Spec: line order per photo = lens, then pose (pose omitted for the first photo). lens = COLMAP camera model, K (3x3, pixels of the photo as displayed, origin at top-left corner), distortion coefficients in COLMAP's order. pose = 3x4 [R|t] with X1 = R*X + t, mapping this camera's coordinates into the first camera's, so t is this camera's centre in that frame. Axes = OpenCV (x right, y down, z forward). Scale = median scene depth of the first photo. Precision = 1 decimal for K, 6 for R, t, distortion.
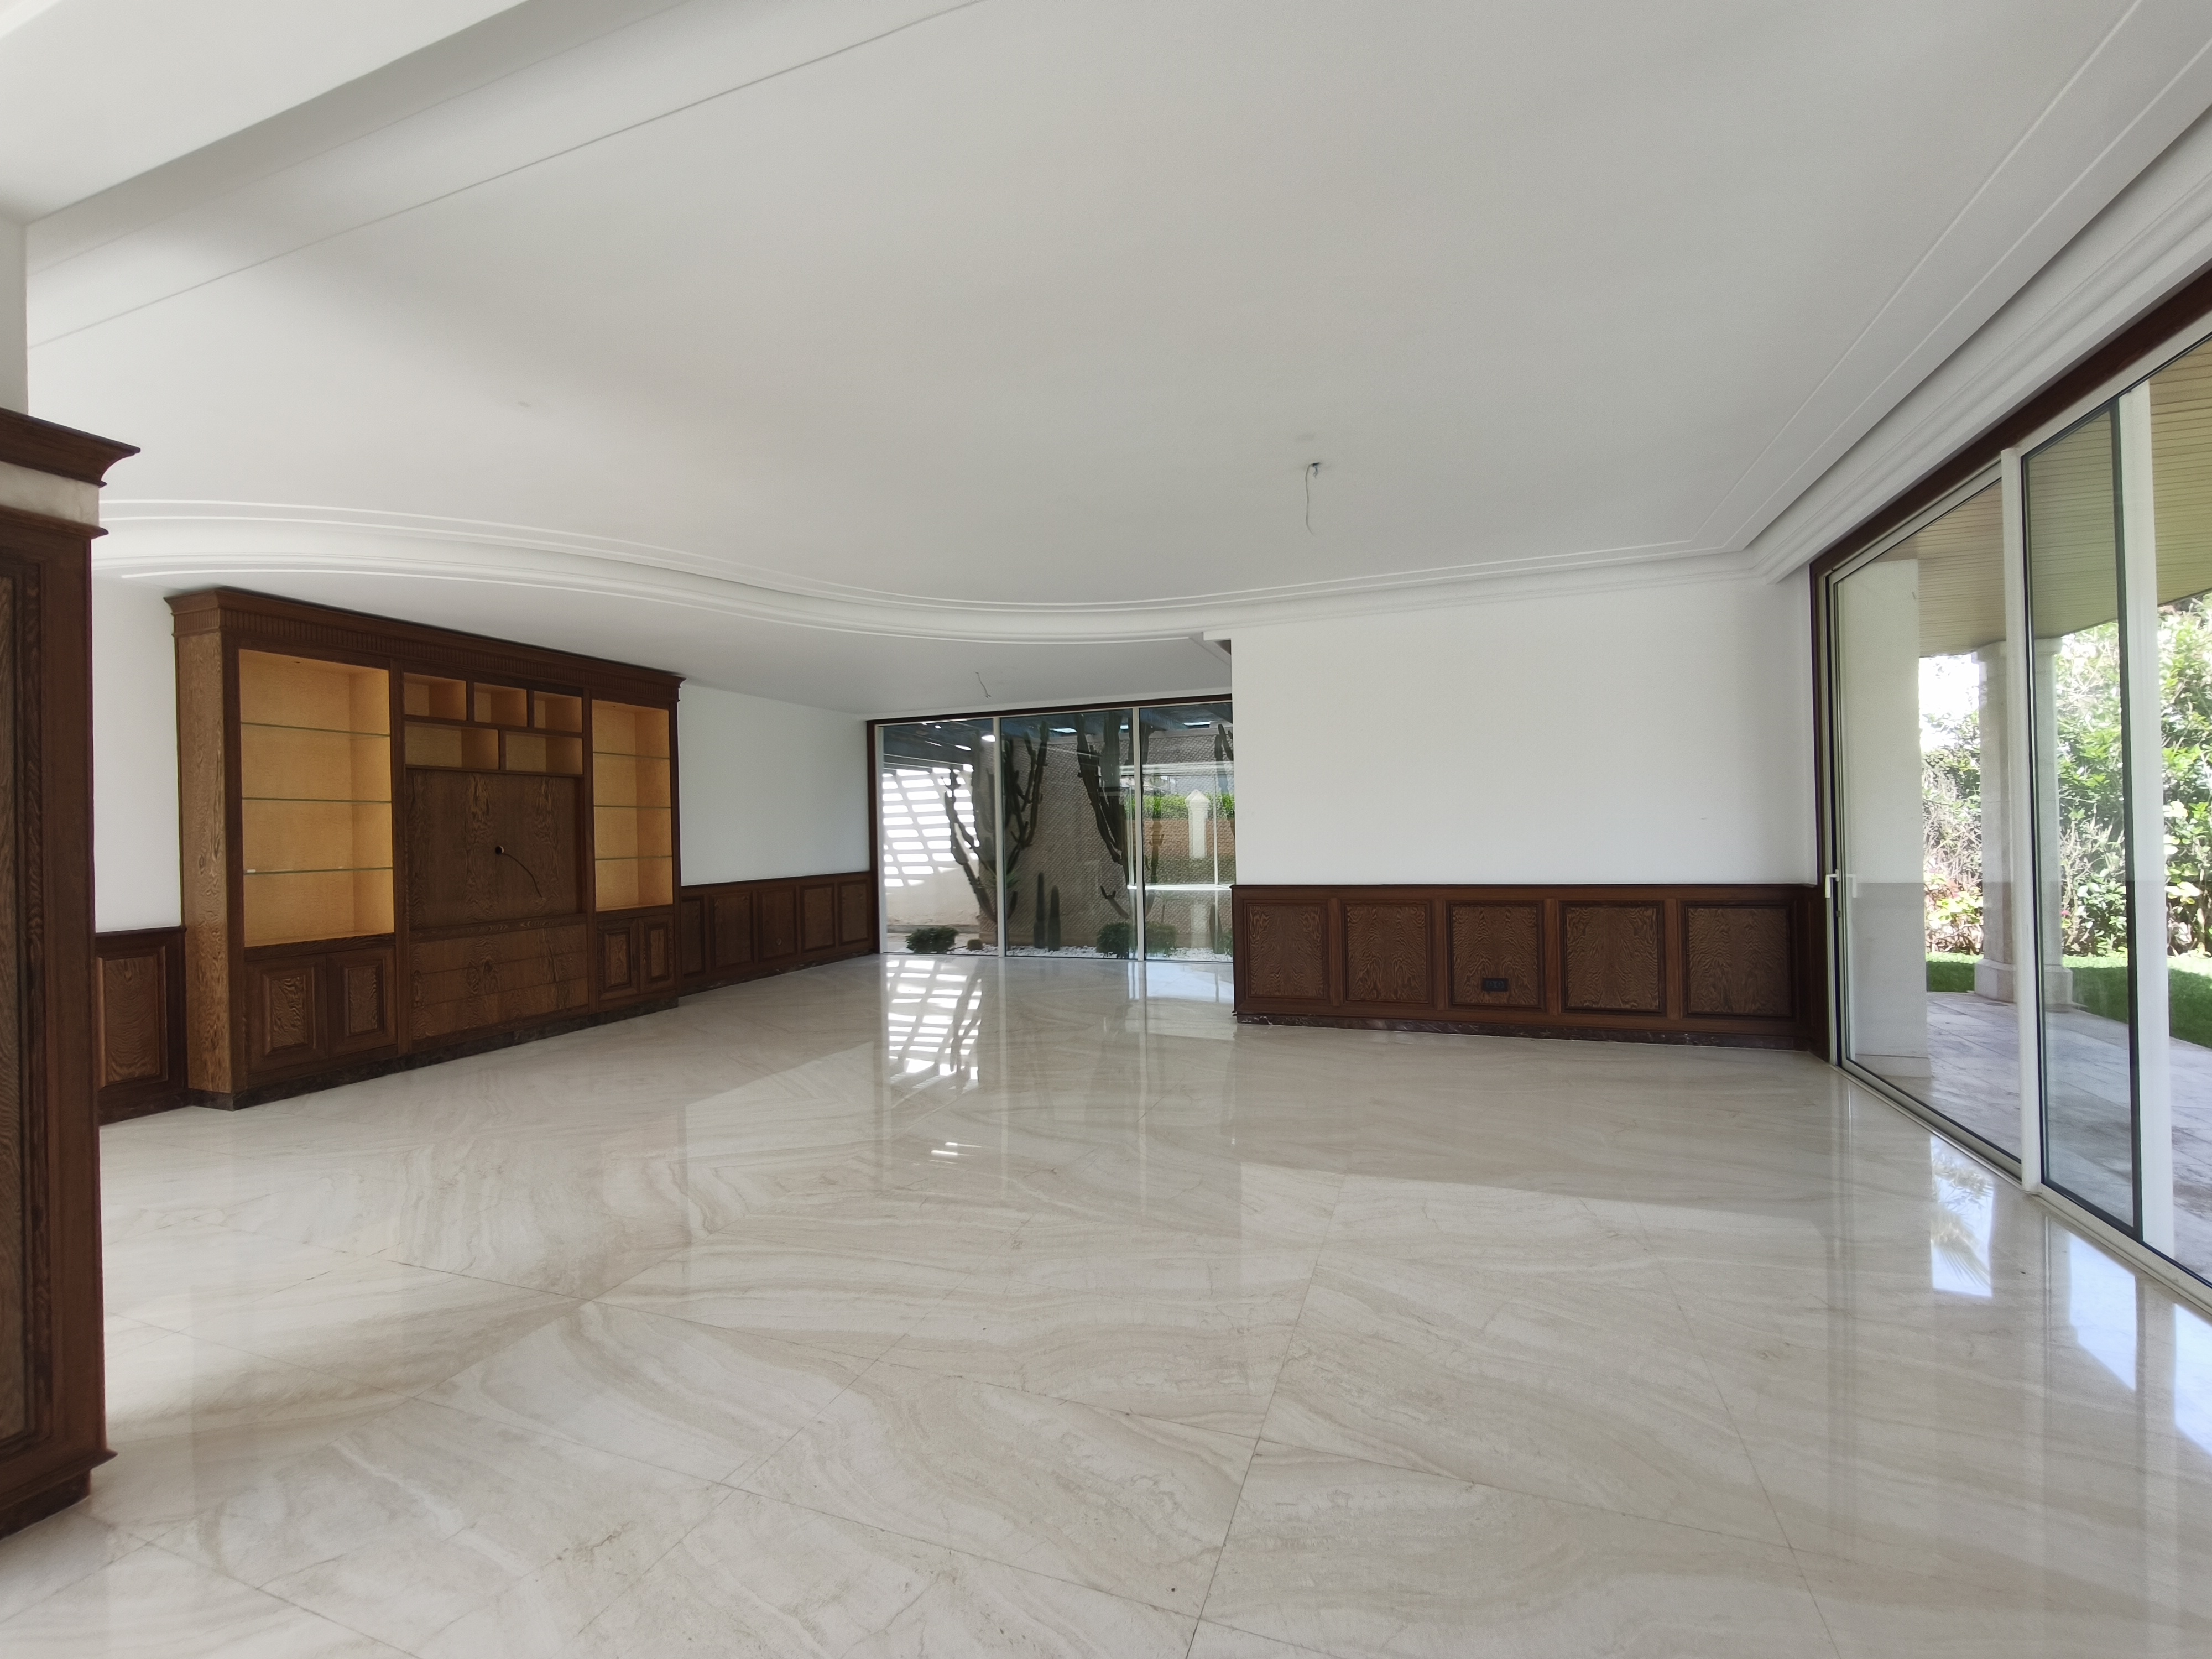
lens RADIAL K [[957.5, 0, 1098.6], [0, 957.5, 827.9], [0, 0, 1]] dist [0.022703, 0.000384]
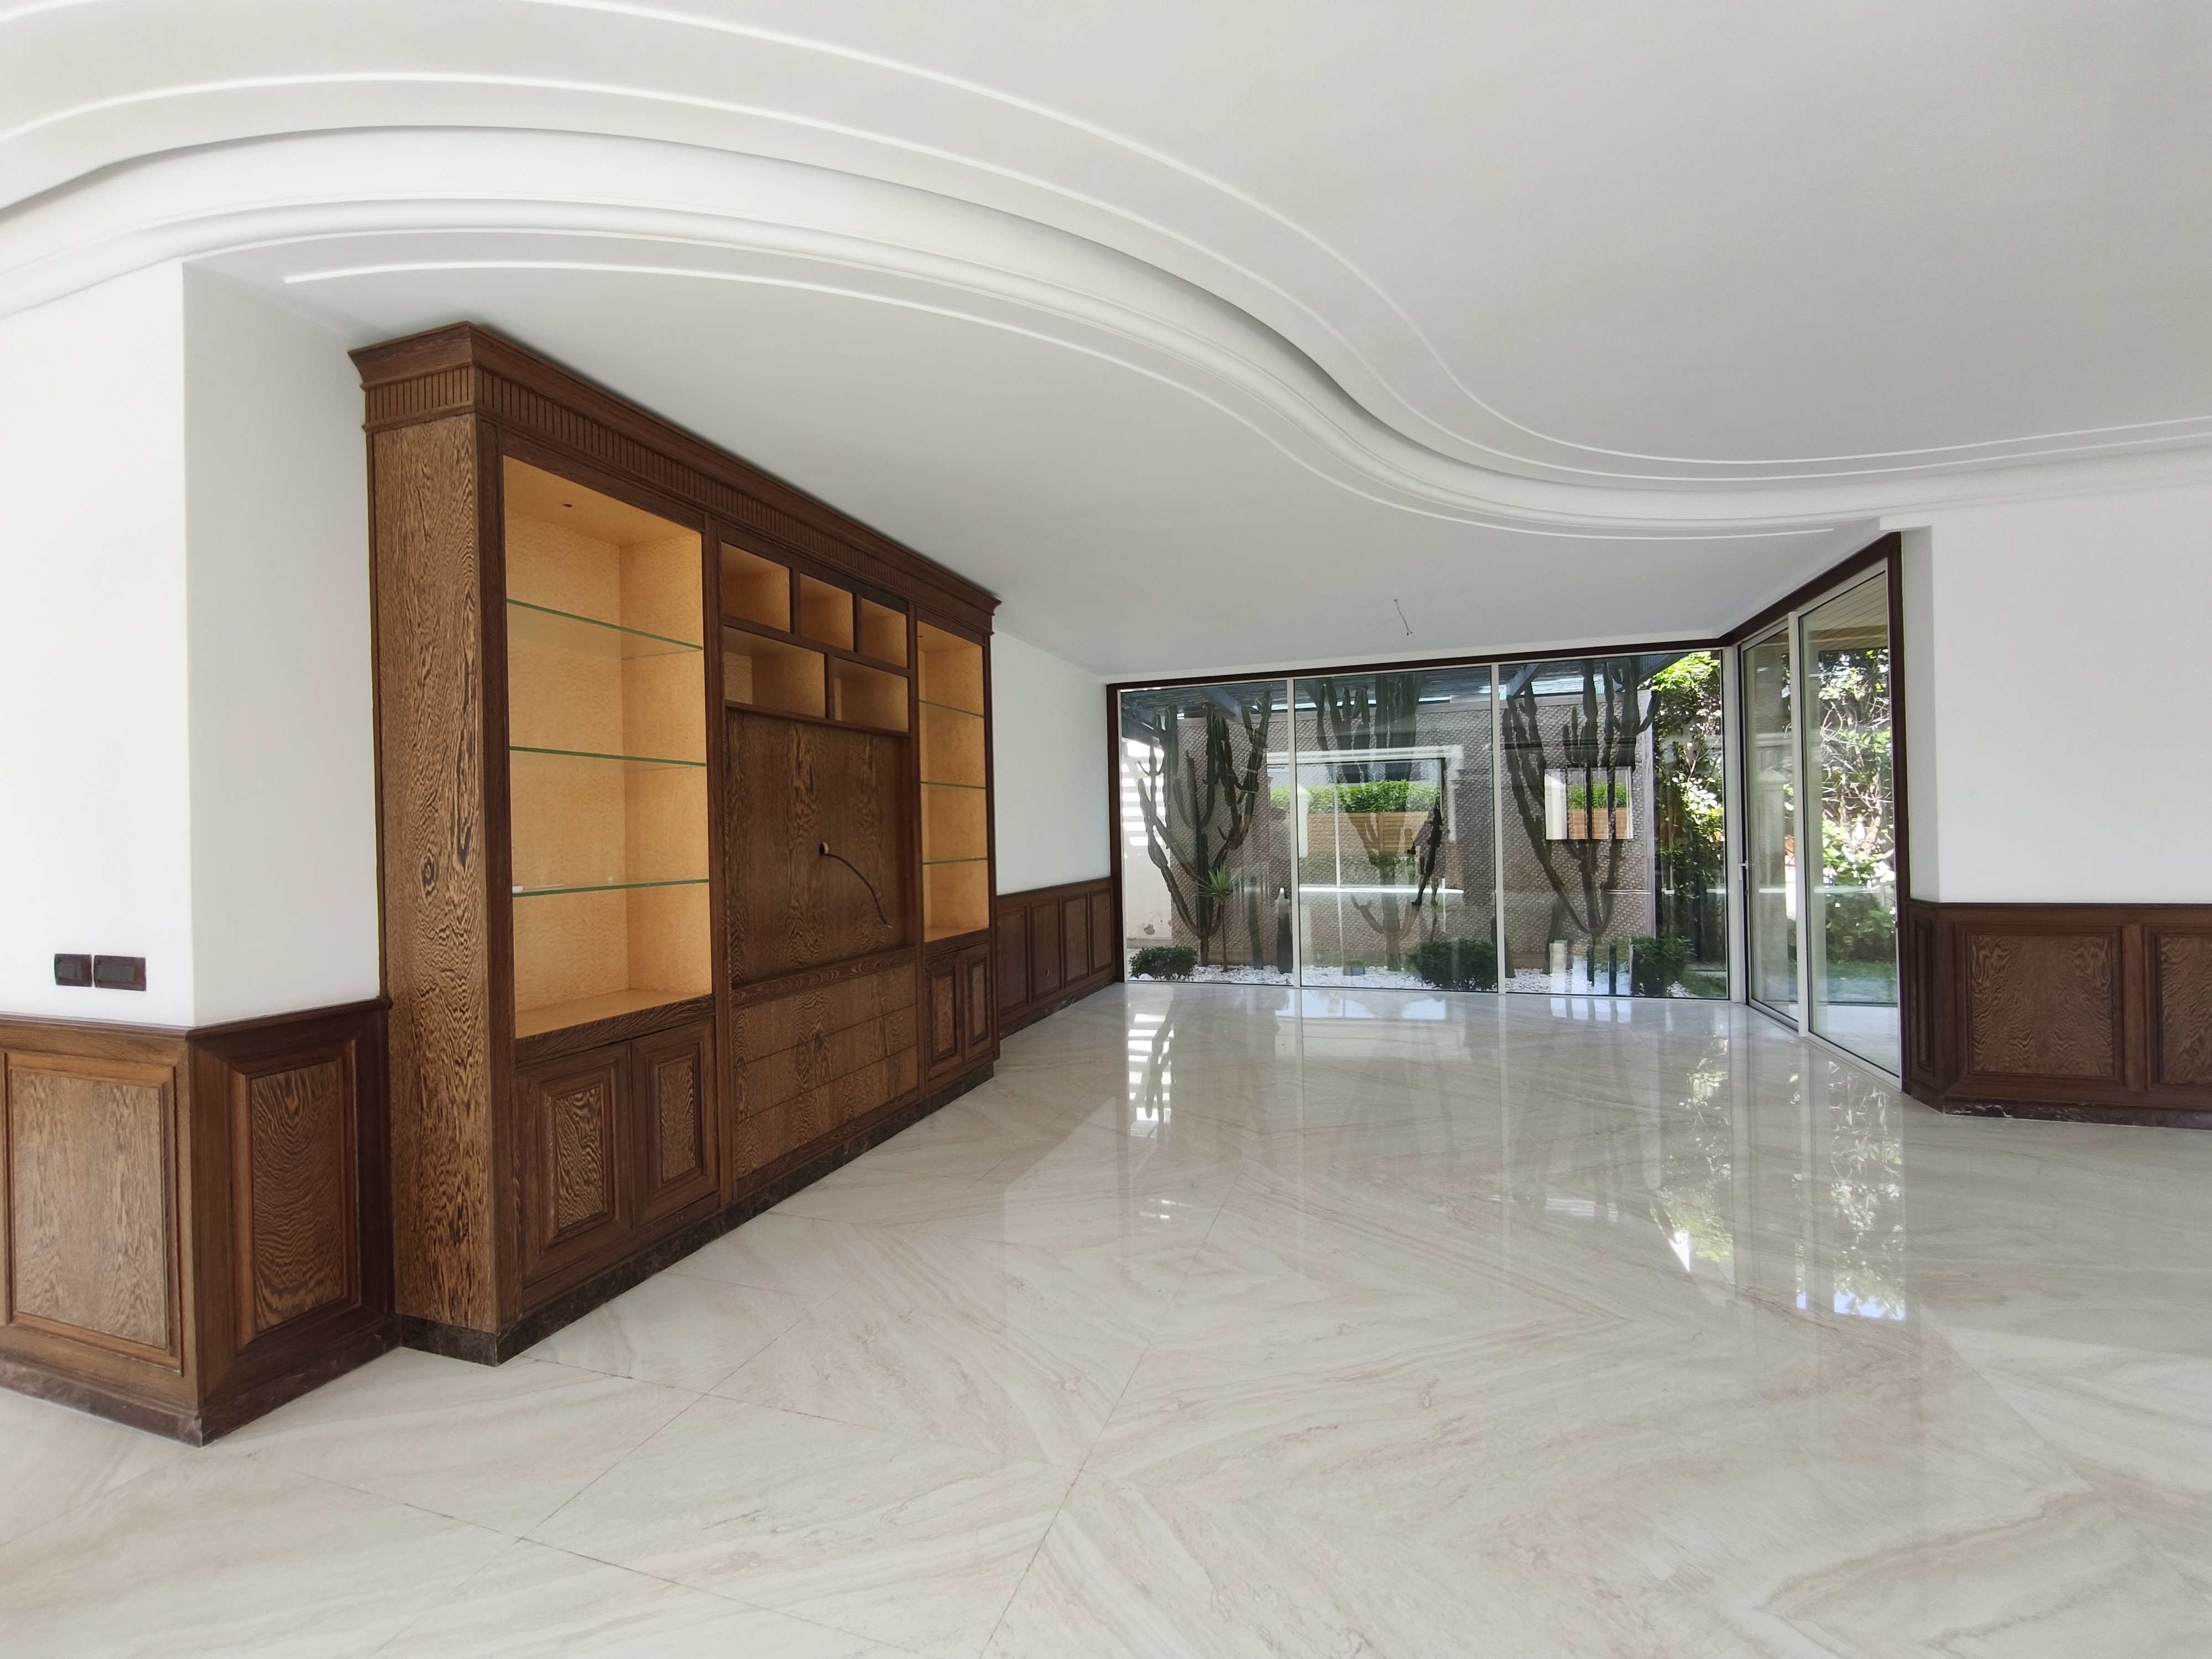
lens RADIAL K [[941.1, 0, 1106.0], [0, 941.1, 829.5], [0, 0, 1]] dist [0.016791, 0.000205]
pose [[0.998453, 0.000946, 0.055603, -0.513146], [-0.000994, 0.999999, 0.000840, 0.010366], [-0.055602, -0.000894, 0.998453, 0.420597]]
